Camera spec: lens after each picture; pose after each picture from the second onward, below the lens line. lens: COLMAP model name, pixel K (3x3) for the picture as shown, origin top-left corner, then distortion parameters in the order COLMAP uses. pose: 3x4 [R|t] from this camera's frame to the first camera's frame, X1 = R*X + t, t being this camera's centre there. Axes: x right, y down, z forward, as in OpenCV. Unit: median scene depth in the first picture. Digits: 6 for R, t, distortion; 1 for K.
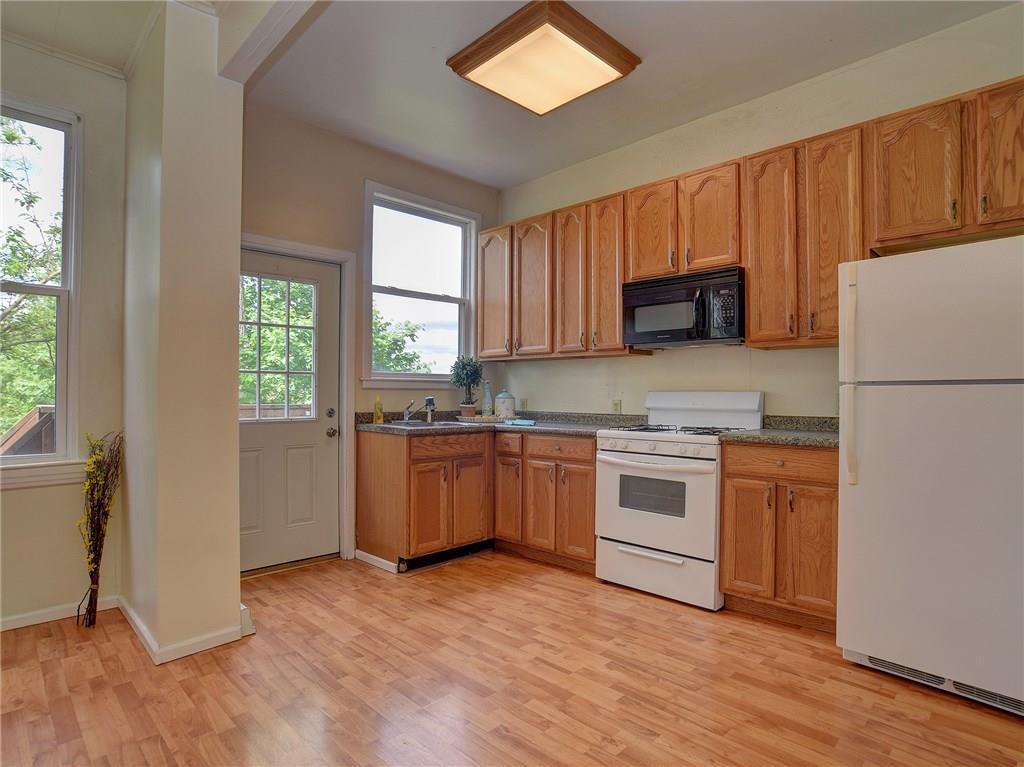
lens RADIAL K [[570.2, 0, 510.8], [0, 570.2, 402.7], [0, 0, 1]] dist [-0.084108, 0.044297]
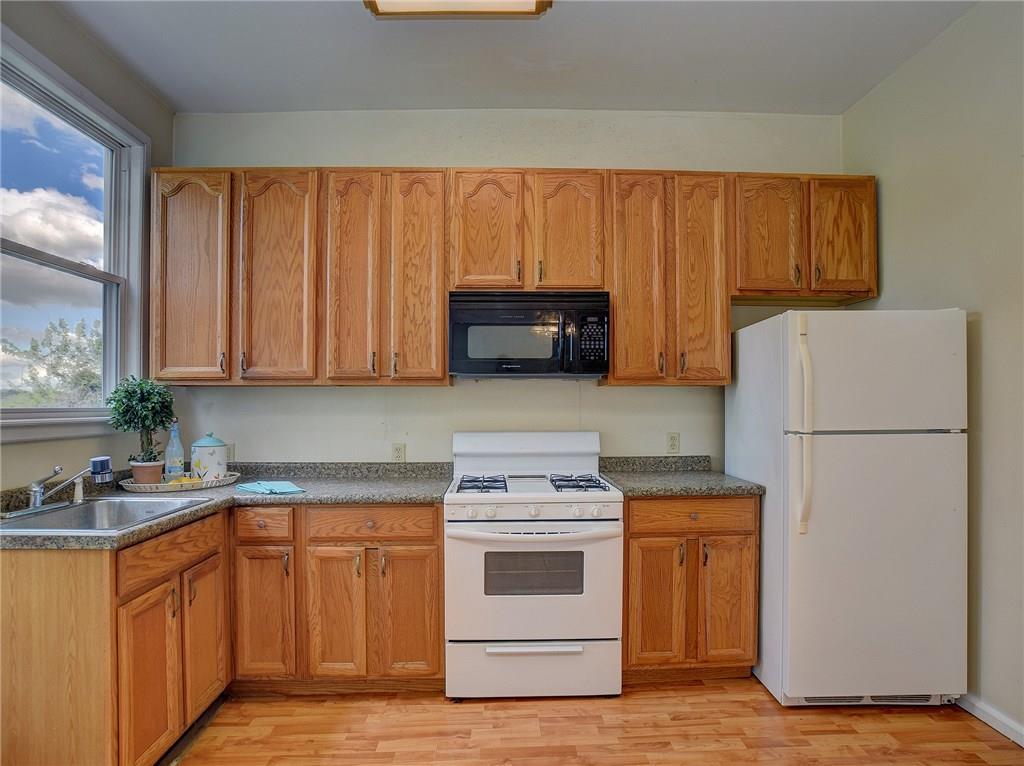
lens RADIAL K [[570.2, 0, 510.8], [0, 570.2, 402.2], [0, 0, 1]] dist [-0.084108, 0.044297]
pose [[0.676986, -0.010745, 0.735918, -0.312255], [0.018430, 0.999827, -0.002355, -0.063575], [-0.735765, 0.015157, 0.677067, 0.454264]]
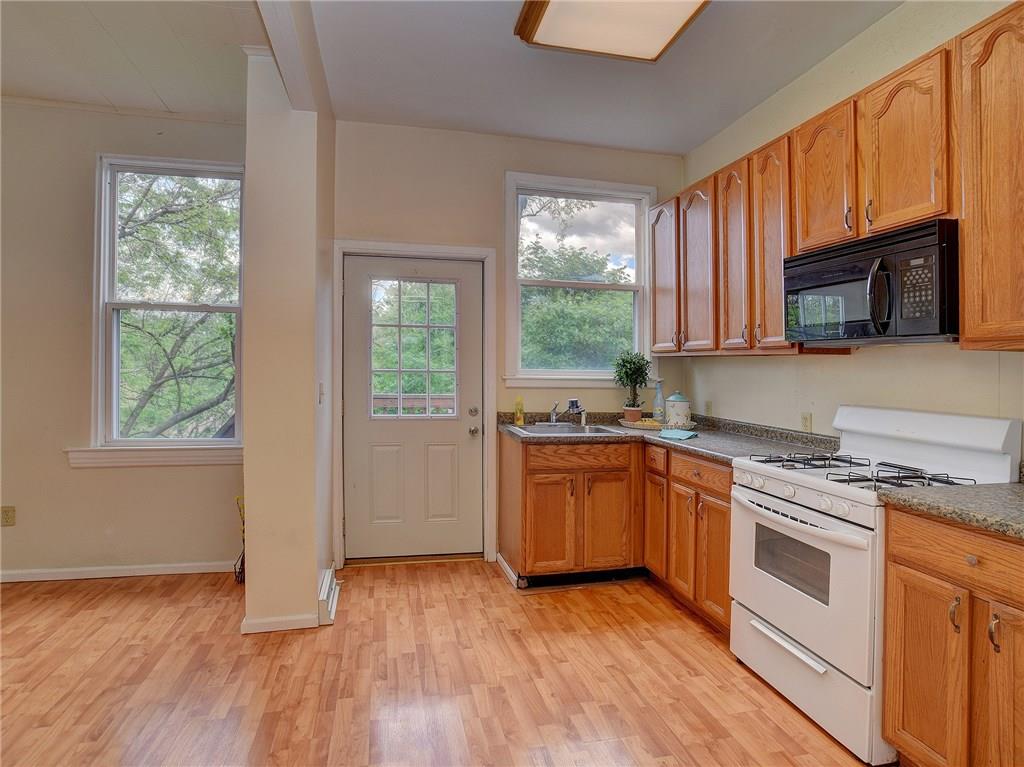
lens RADIAL K [[571.6, 0, 496.8], [0, 571.6, 370.0], [0, 0, 1]] dist [-0.083348, 0.053800]
pose [[0.842037, 0.015794, -0.539189, 0.286188], [-0.024706, 0.999651, -0.009301, -0.052139], [0.538854, 0.021153, 0.842134, 0.199476]]
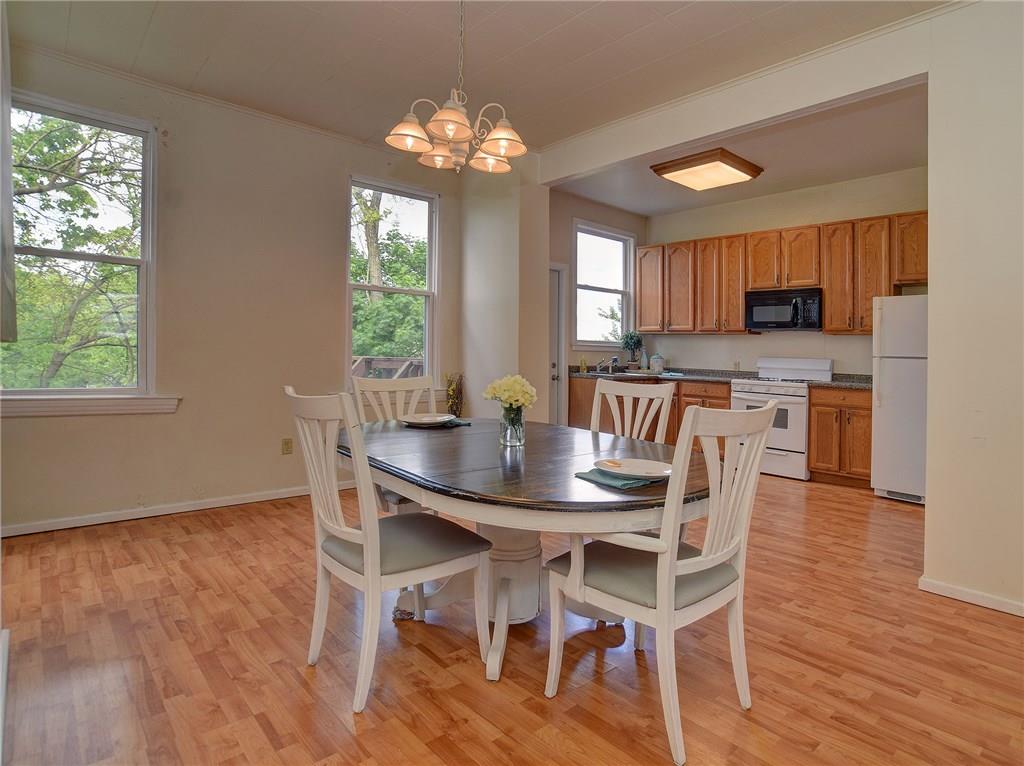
lens RADIAL K [[586.9, 0, 513.4], [0, 586.9, 351.9], [0, 0, 1]] dist [-0.083904, 0.049507]
pose [[0.997947, 0.002186, -0.064015, -0.385610], [-0.001795, 0.999979, 0.006159, -0.044346], [0.064027, -0.006031, 0.997930, -0.766461]]
